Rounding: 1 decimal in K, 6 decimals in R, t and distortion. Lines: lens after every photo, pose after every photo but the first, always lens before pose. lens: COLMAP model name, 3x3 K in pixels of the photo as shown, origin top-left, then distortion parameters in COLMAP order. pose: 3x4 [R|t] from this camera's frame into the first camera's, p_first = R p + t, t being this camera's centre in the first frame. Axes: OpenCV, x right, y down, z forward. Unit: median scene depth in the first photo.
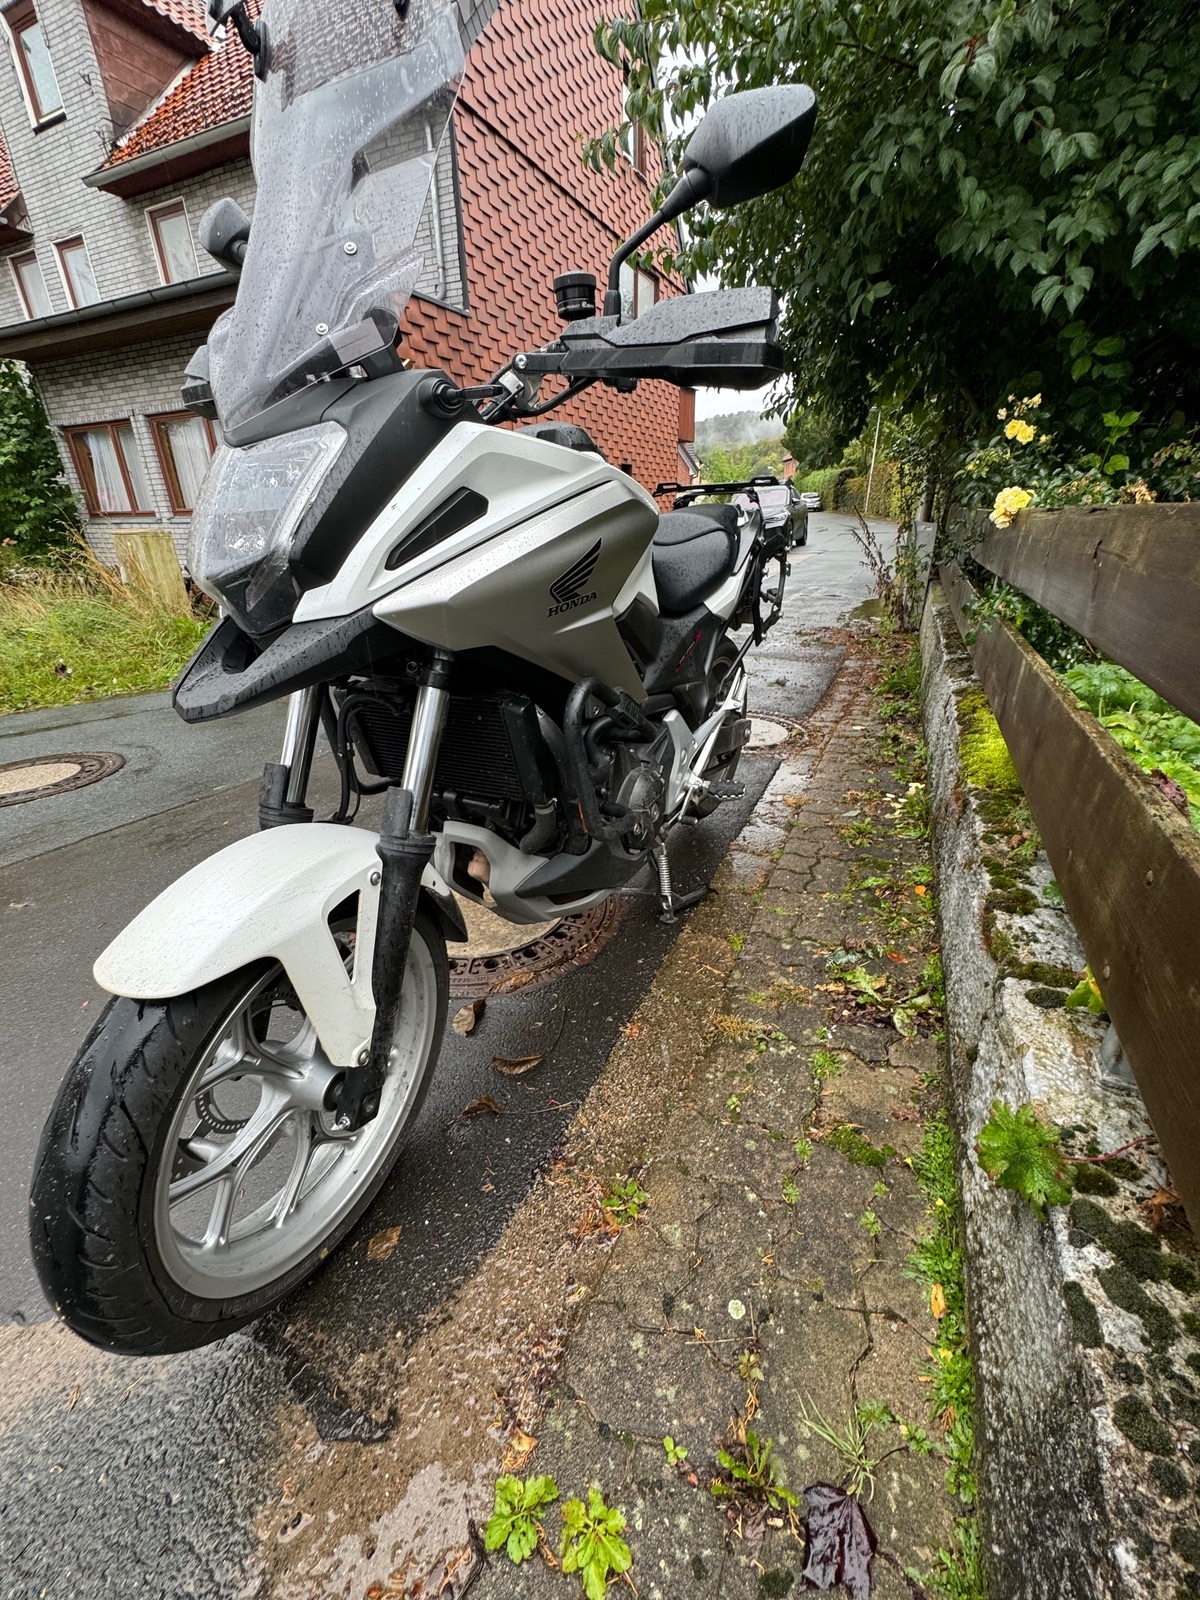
lens RADIAL K [[637.2, 0, 609.4], [0, 637.2, 804.5], [0, 0, 1]] dist [-0.020554, 0.003353]
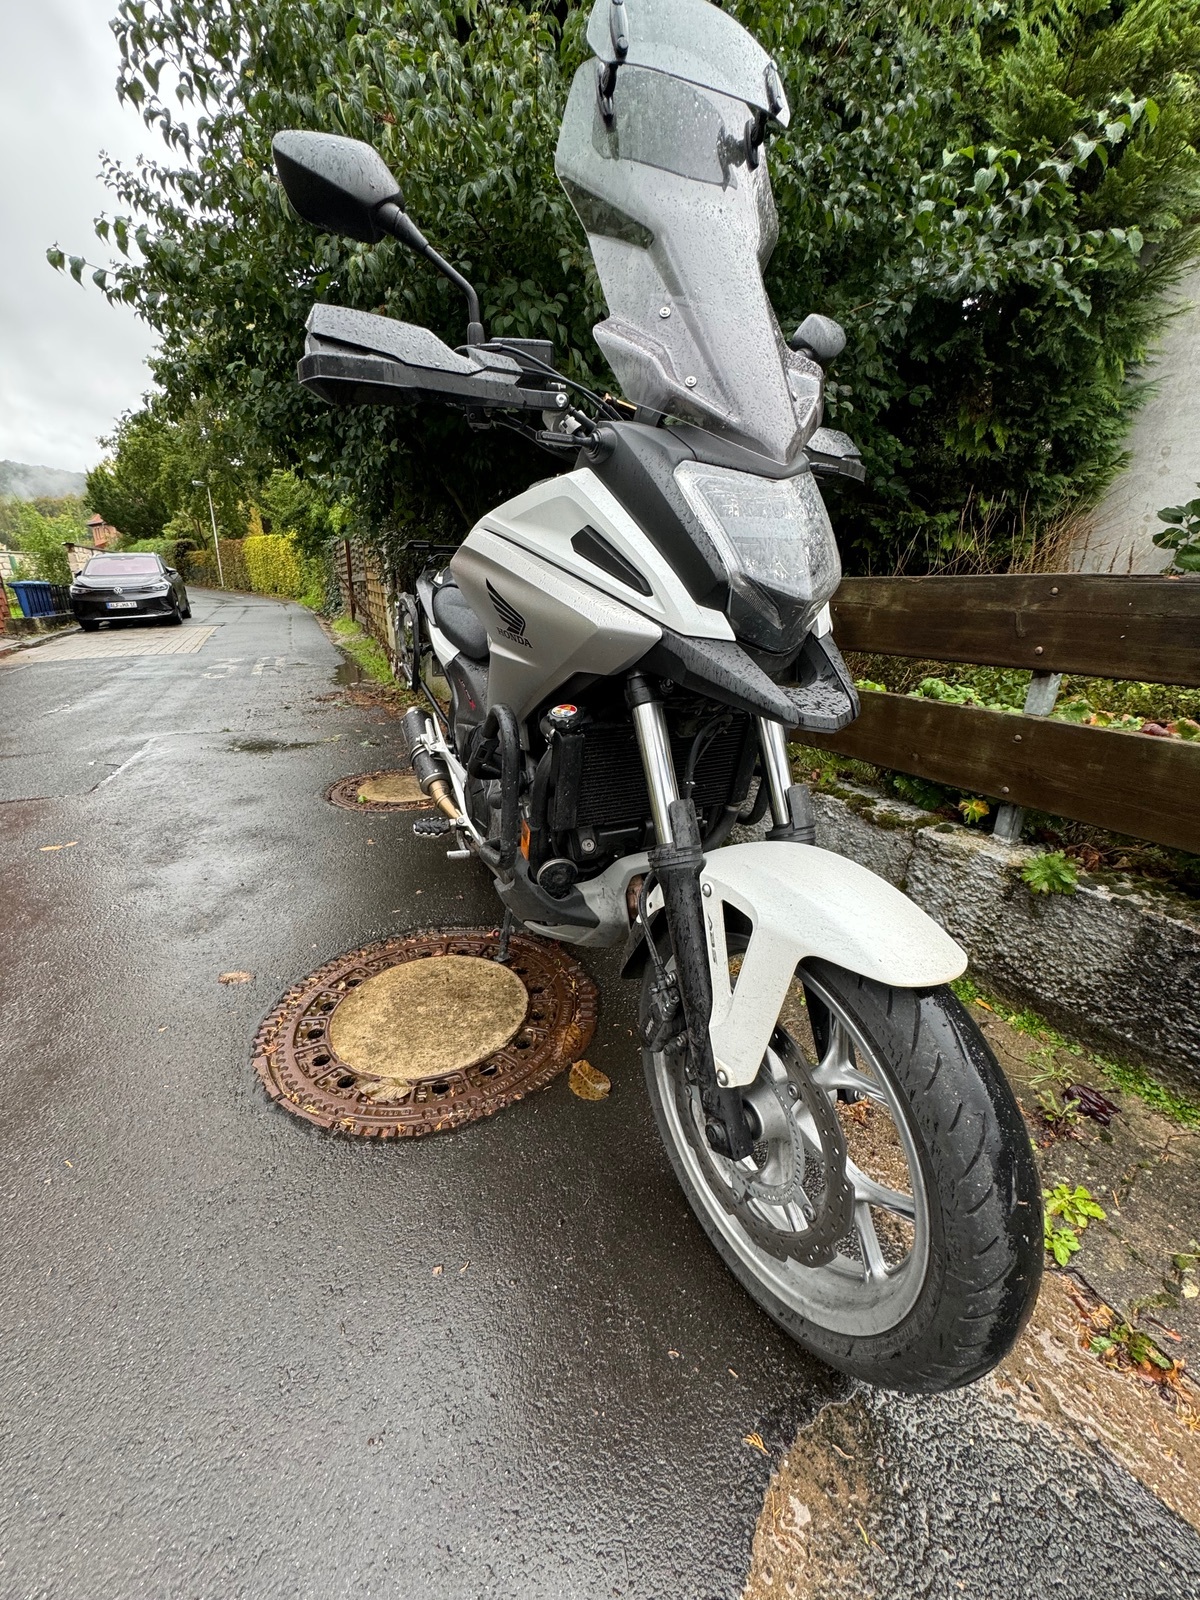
lens RADIAL K [[637.2, 0, 593.0], [0, 637.2, 795.1], [0, 0, 1]] dist [-0.020554, 0.003353]
pose [[0.631032, -0.201997, 0.748997, -0.963317], [0.288338, 0.957407, 0.015278, -0.084514], [-0.720181, 0.206323, 0.662398, 0.345588]]
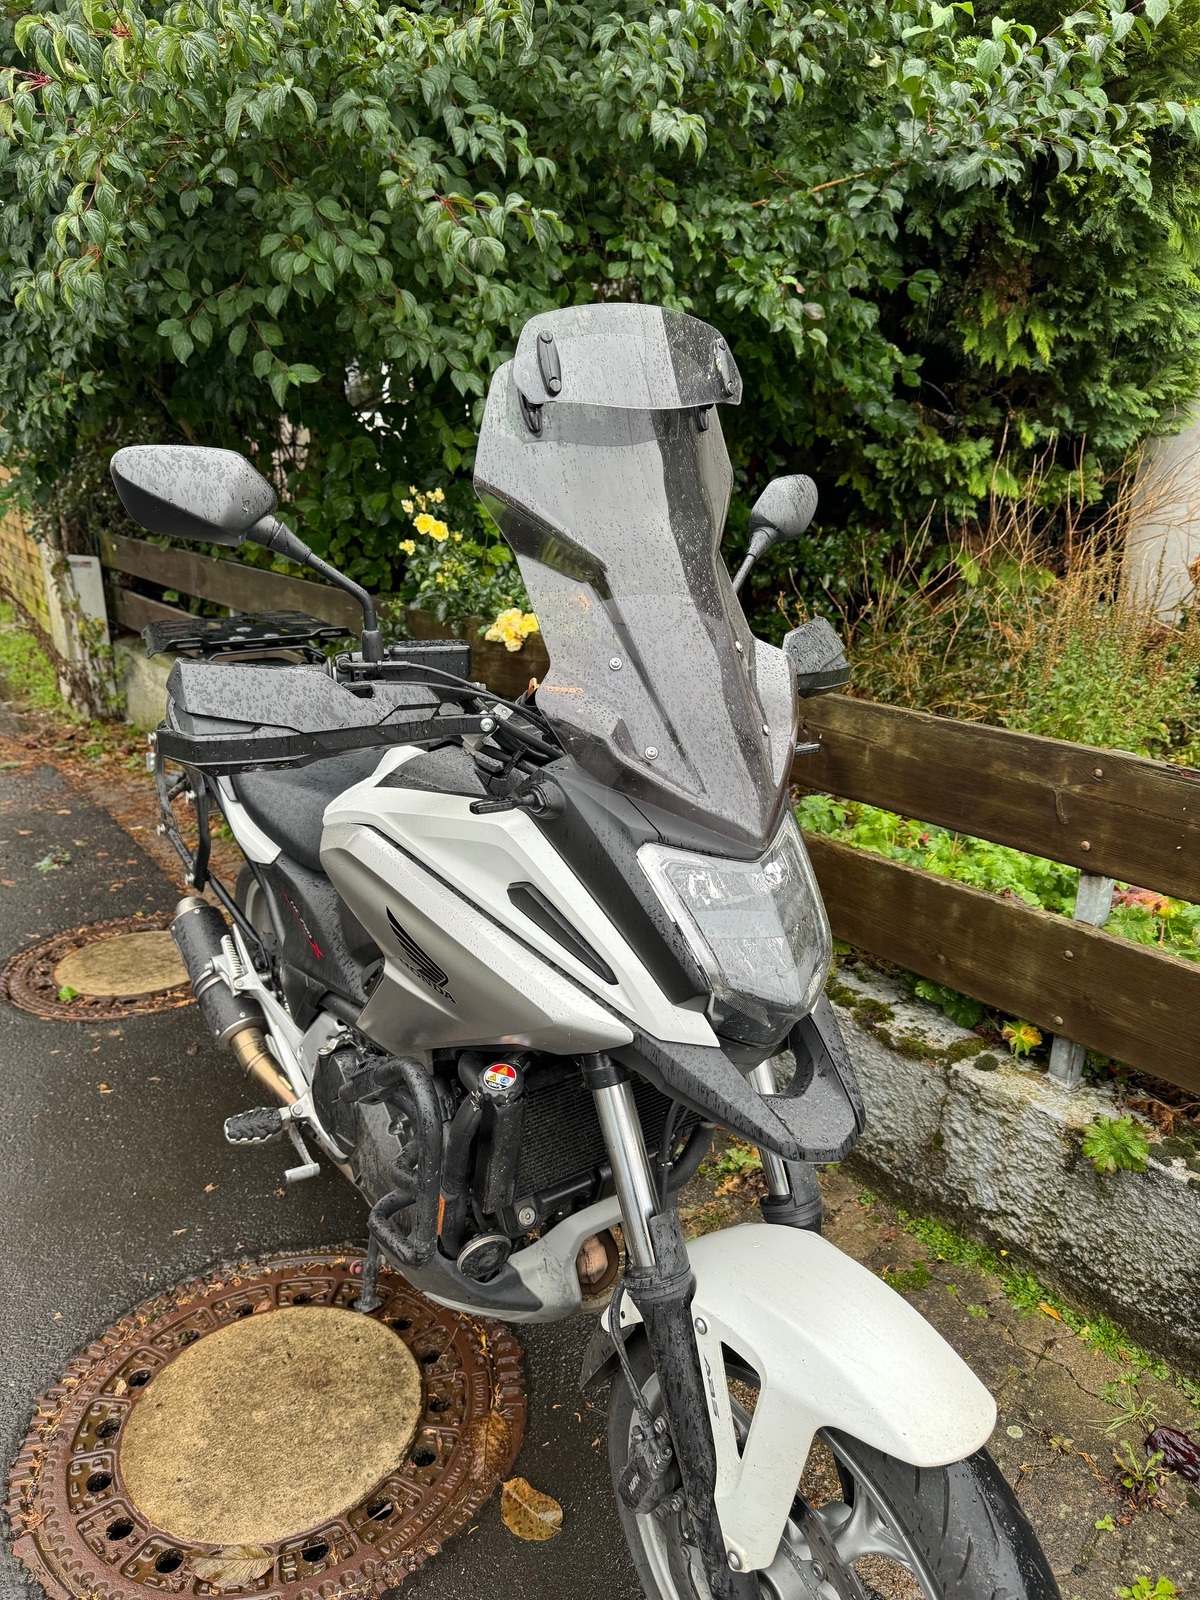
lens RADIAL K [[1132.3, 0, 589.8], [0, 1132.3, 798.7], [0, 0, 1]] dist [-0.014625, -0.005516]
pose [[0.497087, -0.216618, 0.840227, -1.170485], [0.338334, 0.940079, 0.042199, -0.438264], [-0.799021, 0.263301, 0.540591, 0.157037]]
